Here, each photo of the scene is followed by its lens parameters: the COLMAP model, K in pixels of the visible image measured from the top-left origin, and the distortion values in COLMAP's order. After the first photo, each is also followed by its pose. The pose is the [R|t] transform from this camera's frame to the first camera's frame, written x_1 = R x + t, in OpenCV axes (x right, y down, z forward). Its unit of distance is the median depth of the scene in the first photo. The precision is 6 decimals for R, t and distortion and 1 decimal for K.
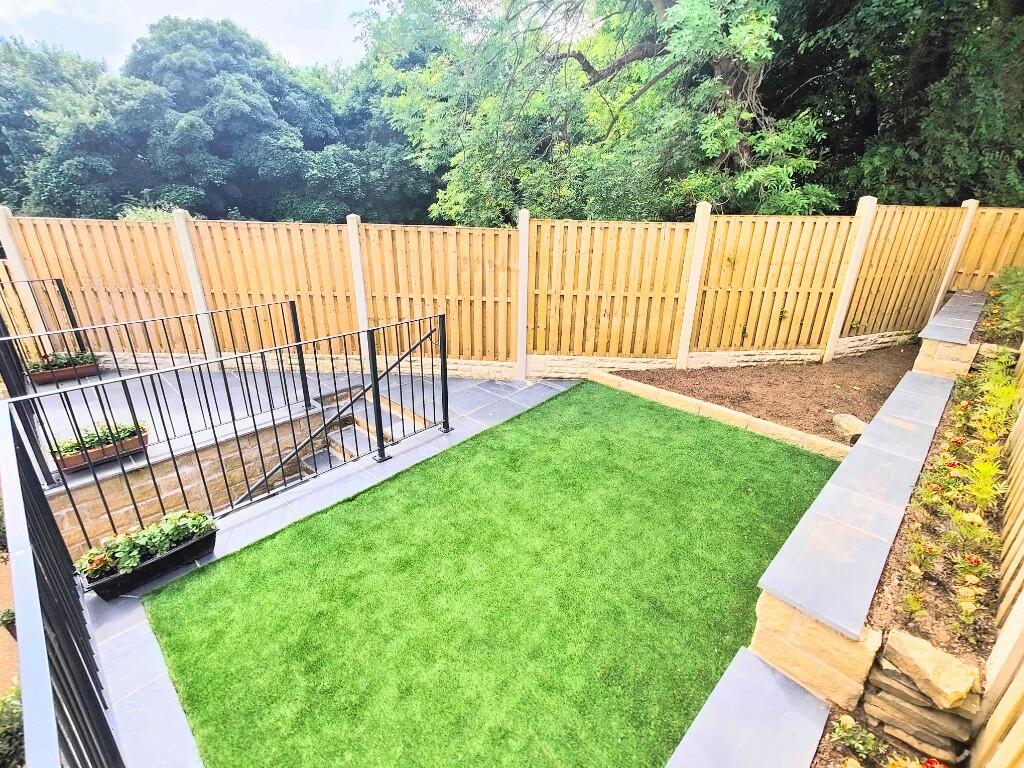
lens RADIAL K [[452.5, 0, 510.9], [0, 452.5, 381.8], [0, 0, 1]] dist [0.010358, -0.000117]
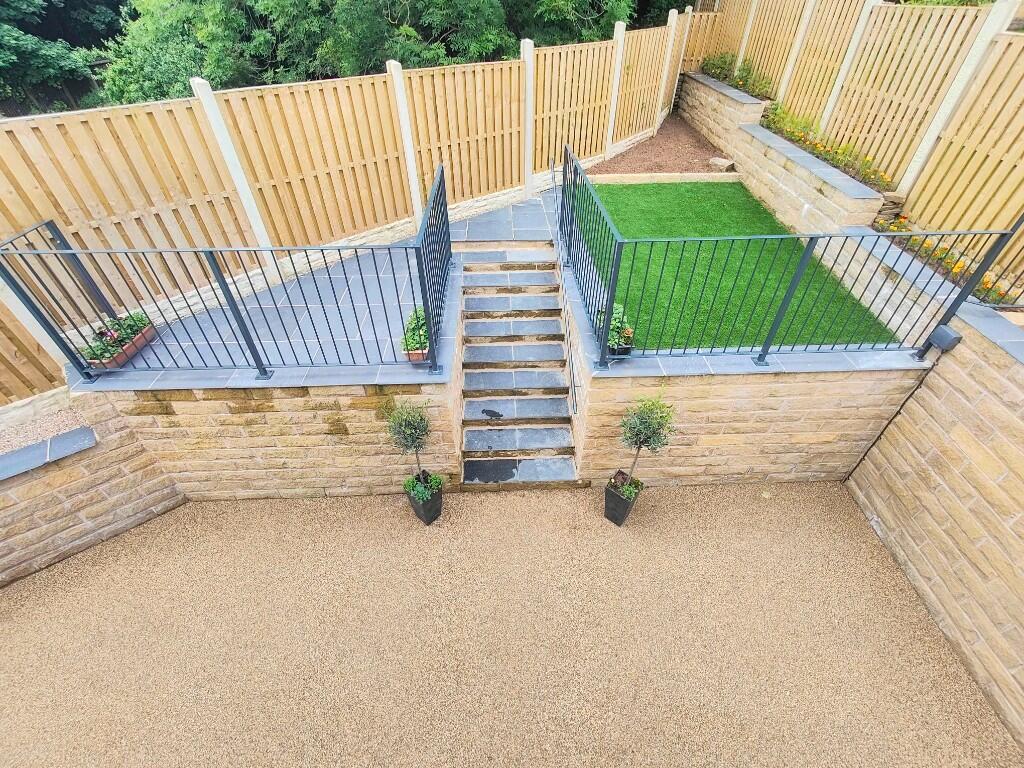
lens RADIAL K [[452.5, 0, 510.9], [0, 452.5, 381.8], [0, 0, 1]] dist [0.010358, -0.000117]
pose [[0.738697, -0.467851, 0.485223, -0.932604], [0.286642, 0.869584, 0.402071, -0.089919], [-0.610052, -0.157923, 0.776465, -0.018494]]
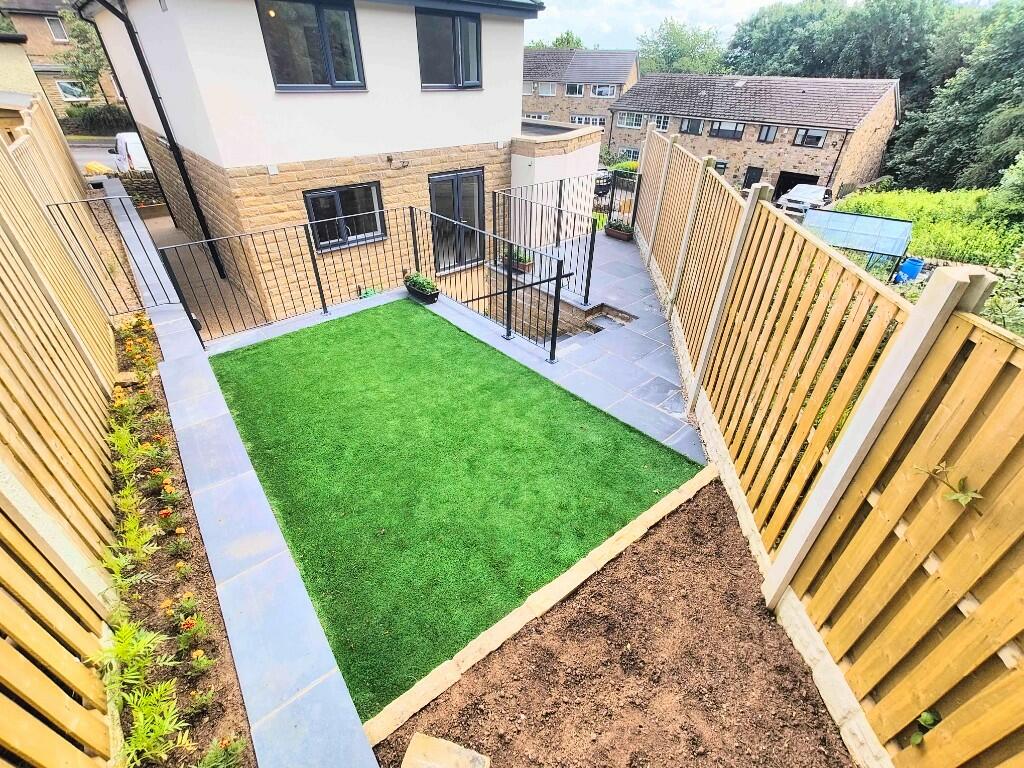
lens RADIAL K [[452.5, 0, 510.9], [0, 452.5, 381.8], [0, 0, 1]] dist [0.010358, -0.000117]
pose [[-0.117984, 0.517272, -0.847649, 0.751109], [-0.387086, 0.762130, 0.518963, -0.357816], [0.914464, 0.389343, 0.110310, 0.715068]]
